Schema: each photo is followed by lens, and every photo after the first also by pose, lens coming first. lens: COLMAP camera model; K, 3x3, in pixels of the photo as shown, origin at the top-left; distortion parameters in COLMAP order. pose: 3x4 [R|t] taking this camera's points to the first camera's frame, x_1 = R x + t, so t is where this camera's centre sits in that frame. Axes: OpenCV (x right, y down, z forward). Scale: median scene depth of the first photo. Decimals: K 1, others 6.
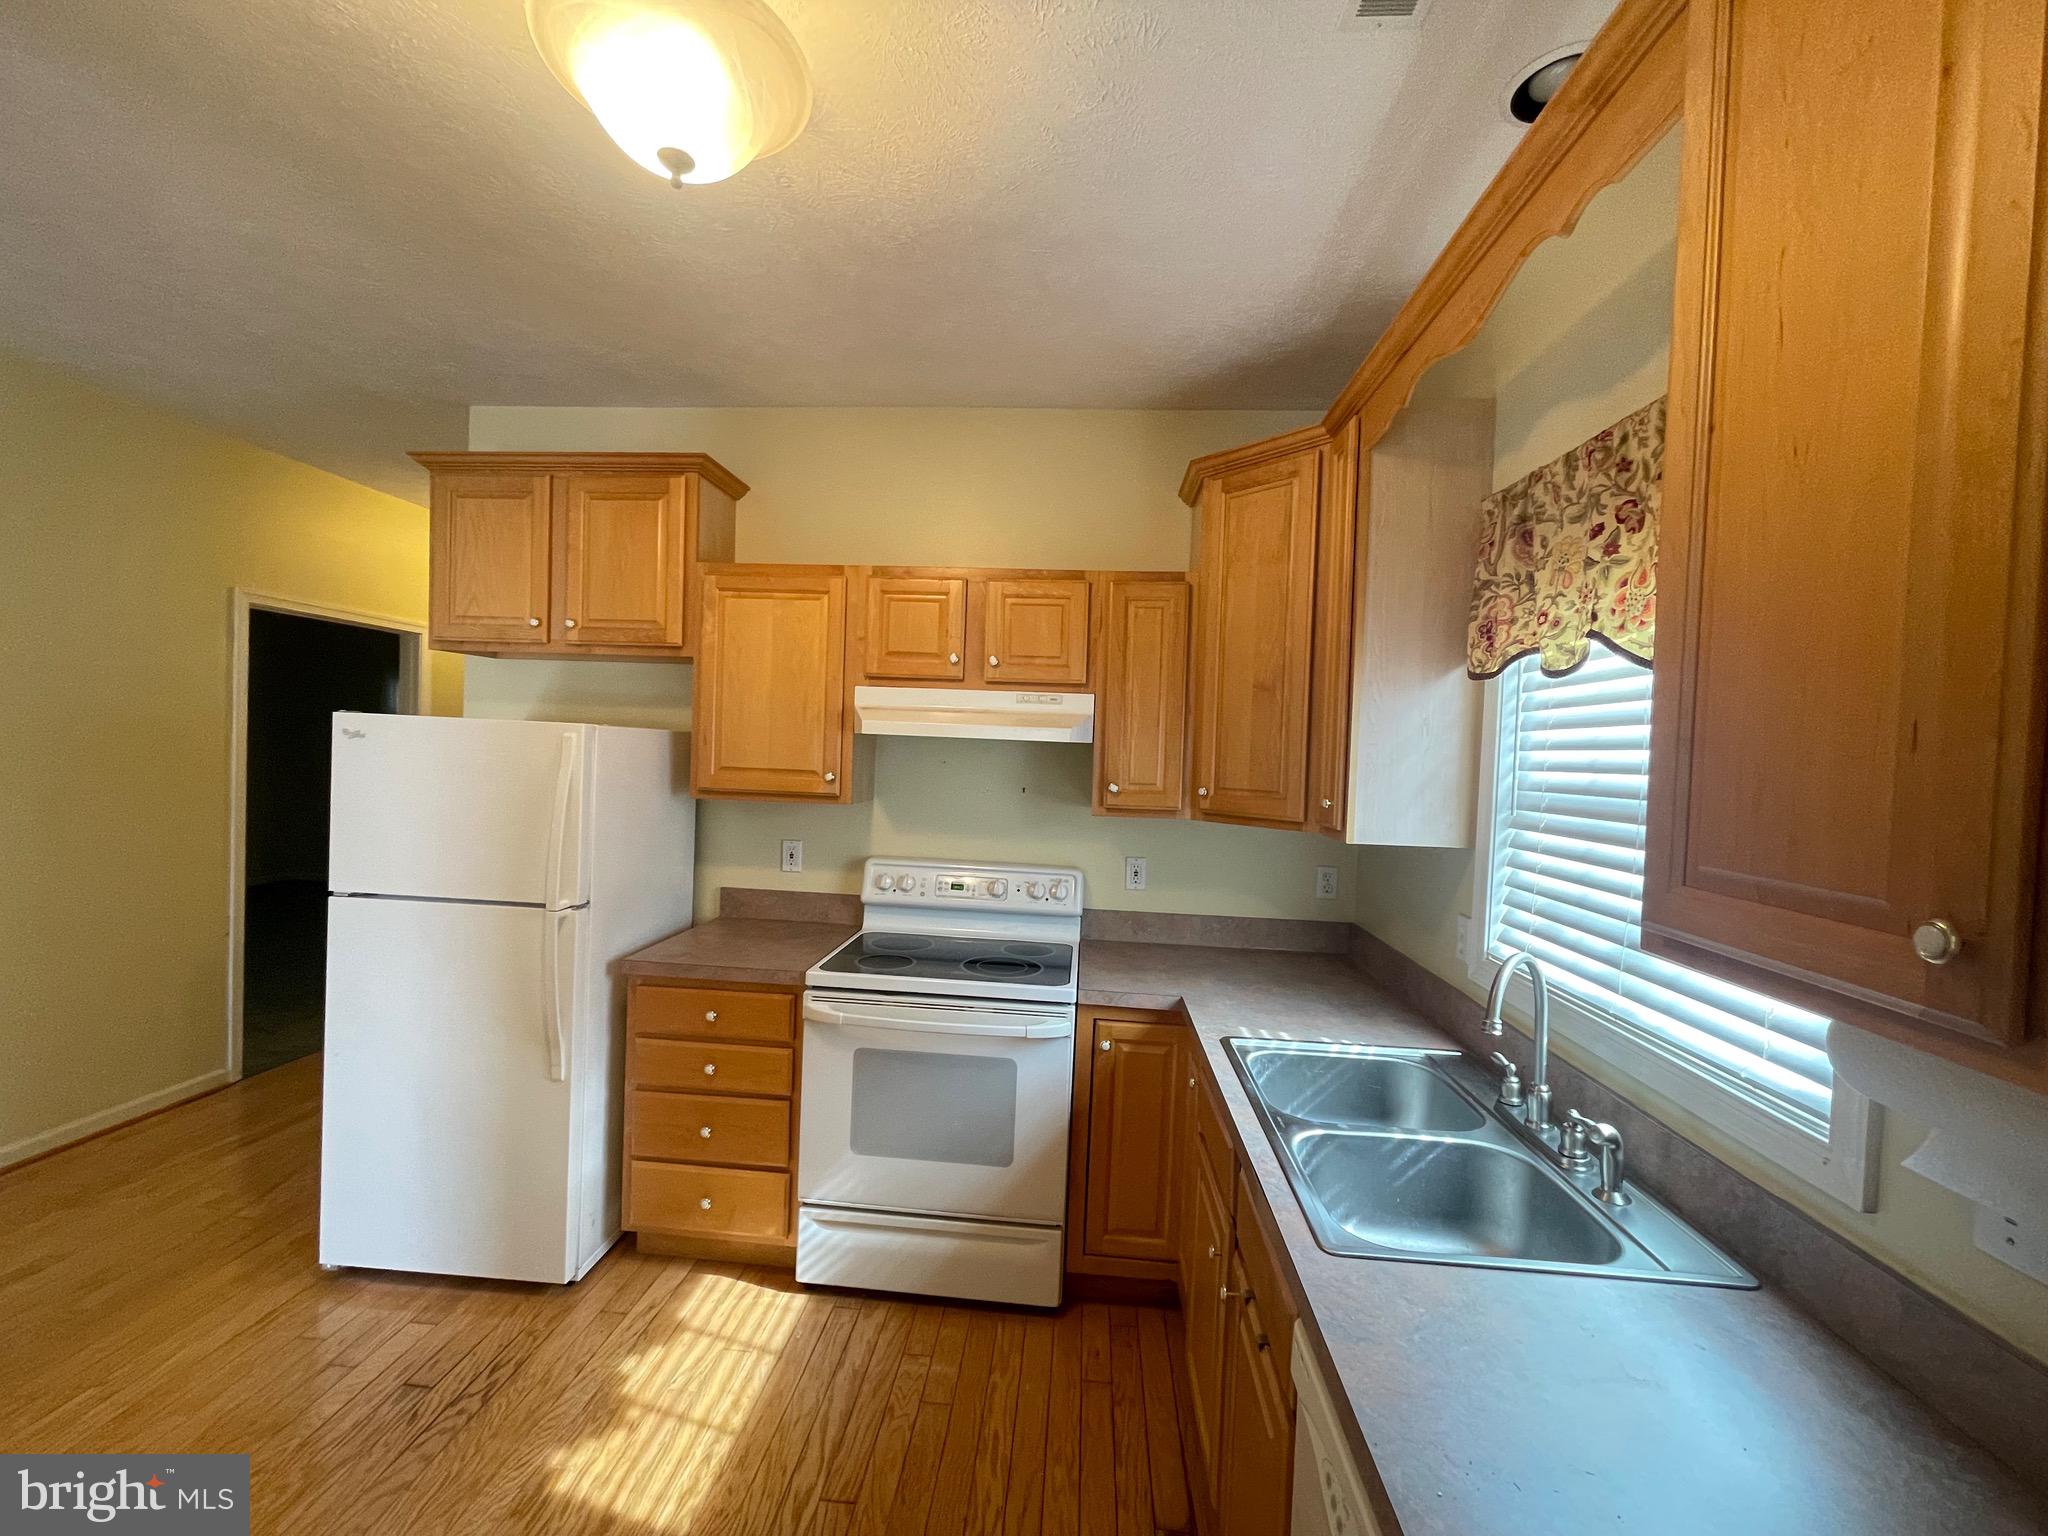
lens RADIAL K [[822.5, 0, 1020.4], [0, 822.5, 767.8], [0, 0, 1]] dist [-0.008452, 0.000213]
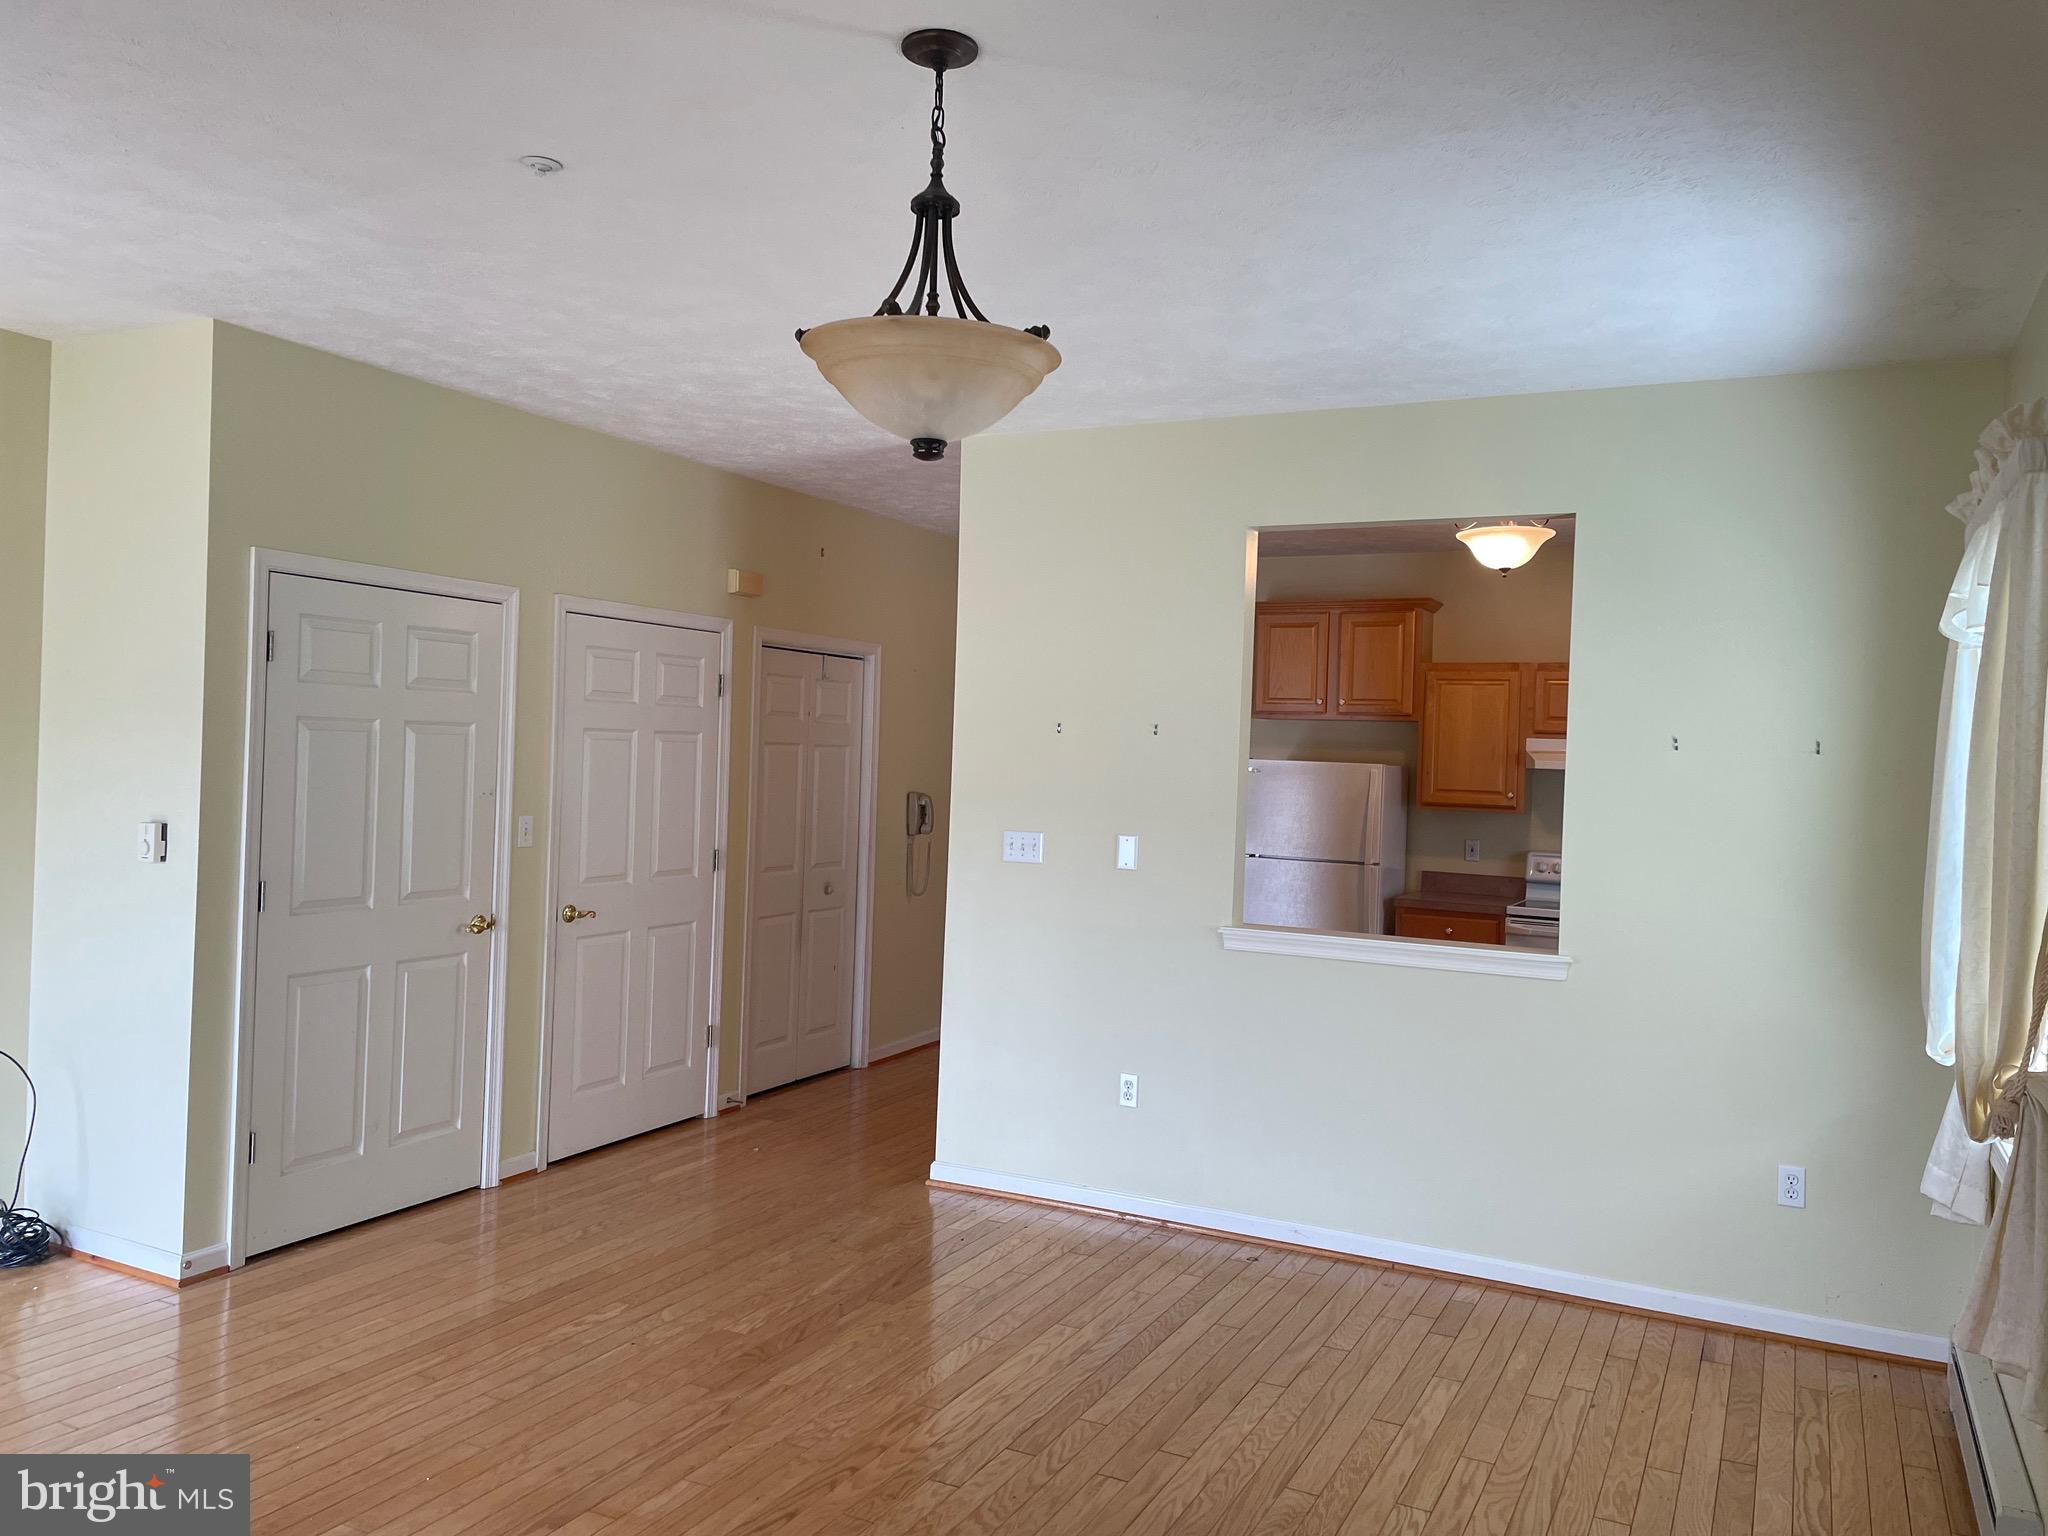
lens RADIAL K [[1530.6, 0, 1013.1], [0, 1530.6, 755.6], [0, 0, 1]] dist [0.057471, 0.000652]
pose [[0.926482, -0.006255, -0.376287, -0.001269], [-0.008235, 0.999286, -0.036887, 0.060460], [0.376249, 0.037274, 0.925769, -2.448823]]
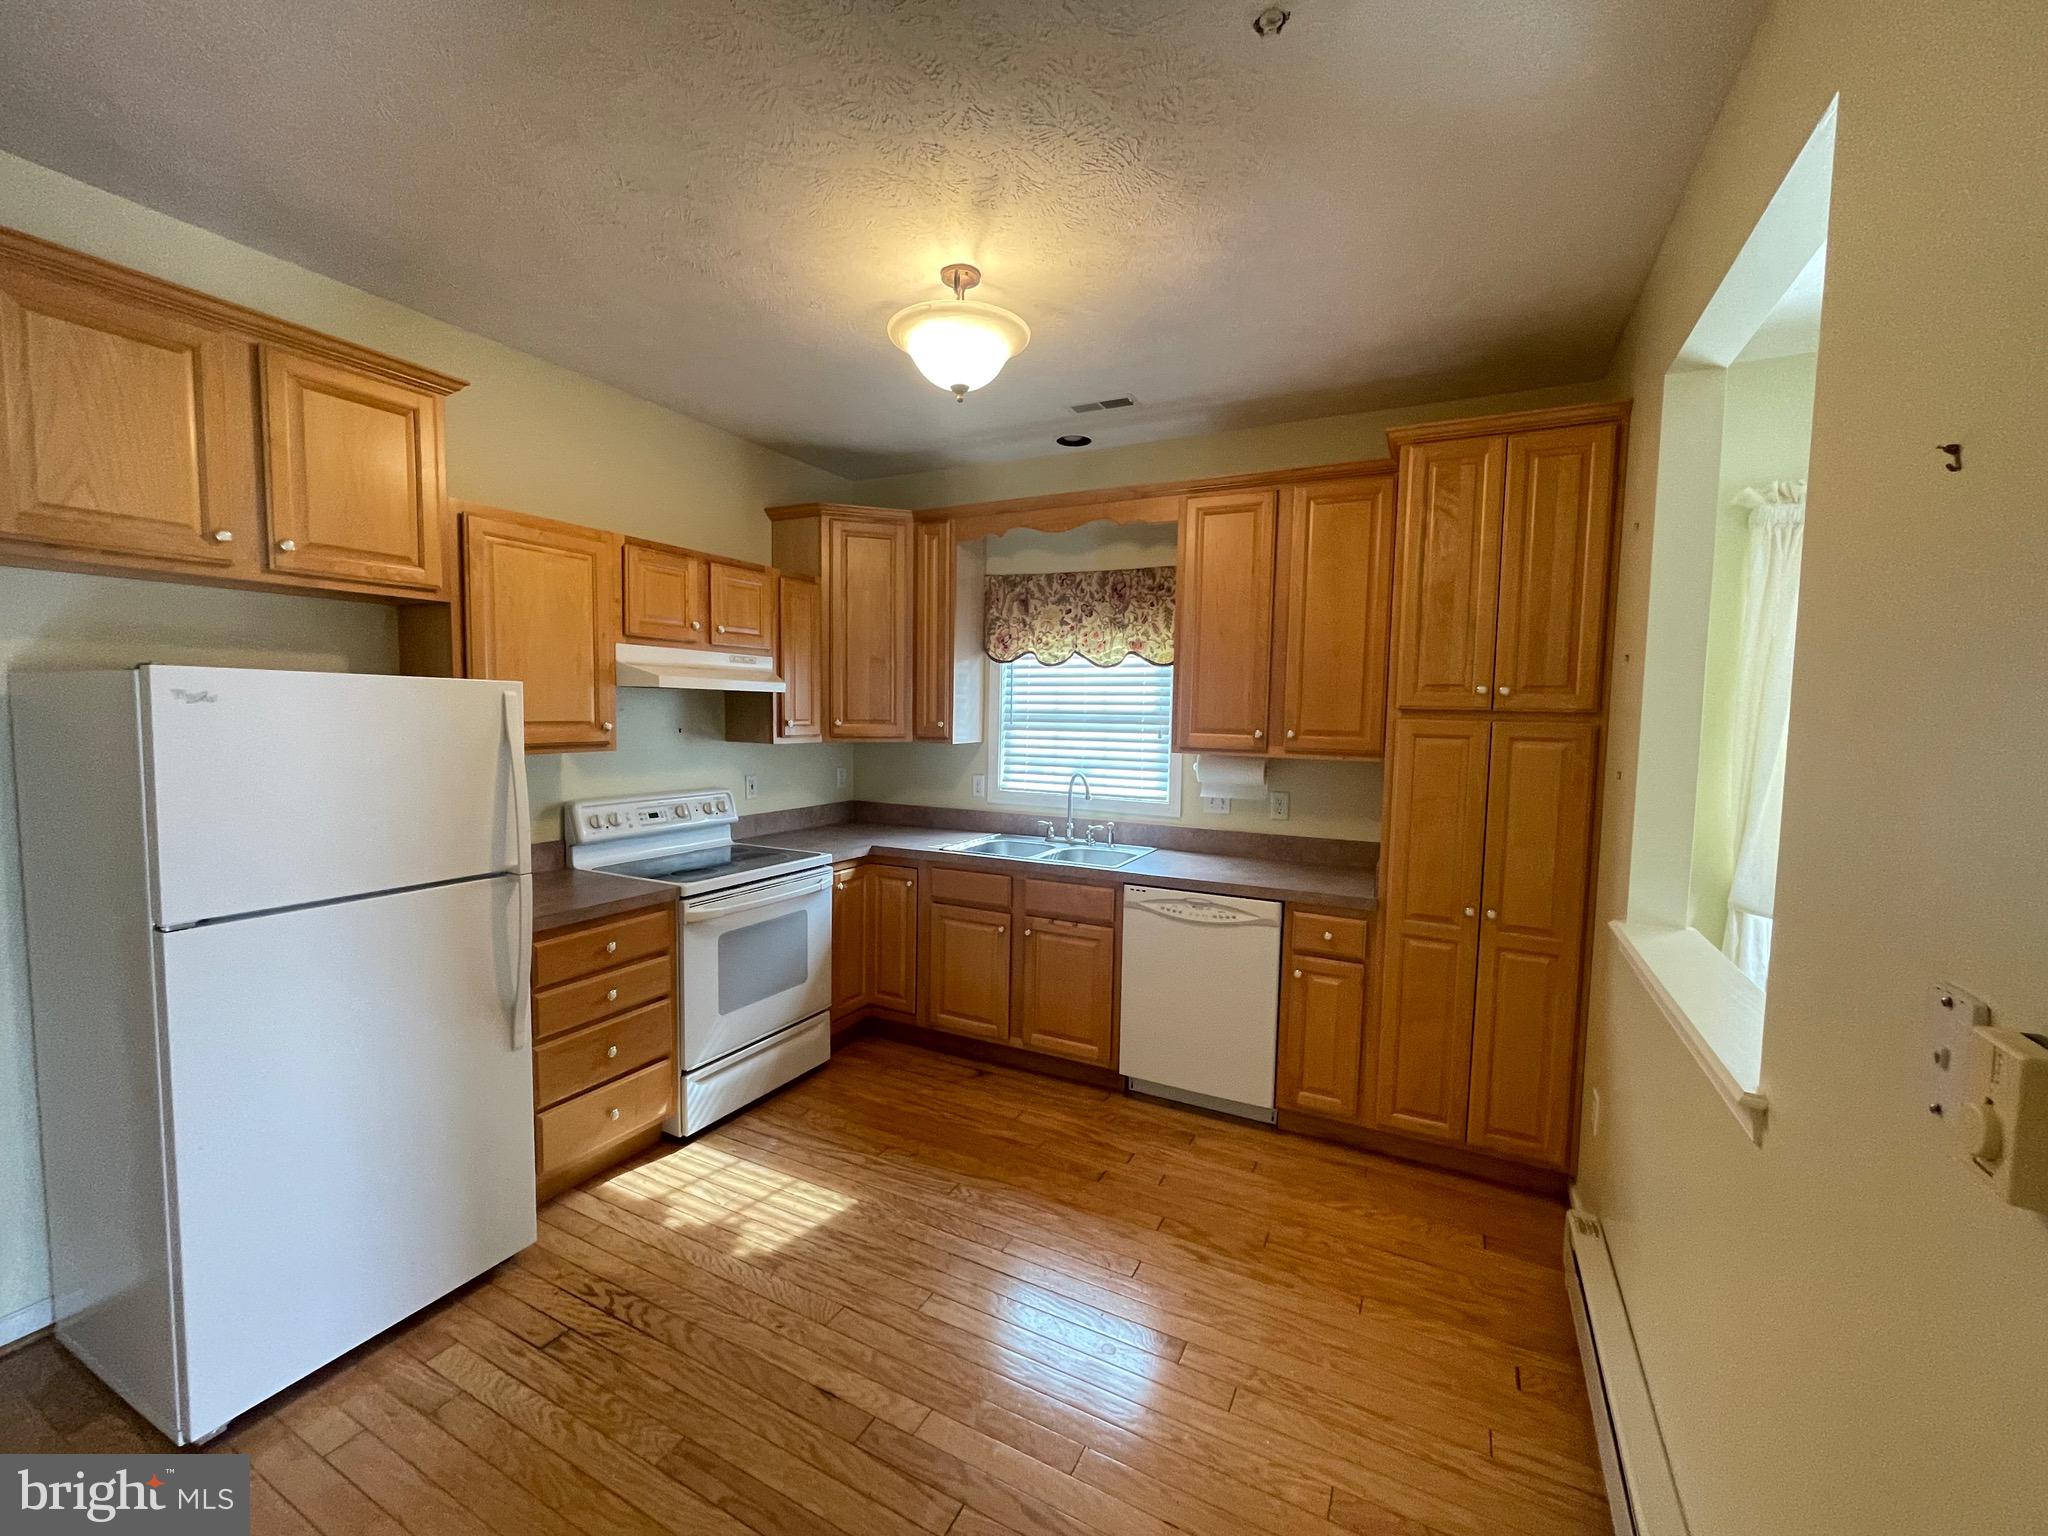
lens RADIAL K [[822.5, 0, 1022.0], [0, 822.5, 768.3], [0, 0, 1]] dist [-0.008452, 0.000213]
pose [[0.392701, -0.097699, 0.914462, -1.172422], [0.019597, 0.995004, 0.097889, -0.034199], [-0.919457, -0.020521, 0.392654, 0.066975]]
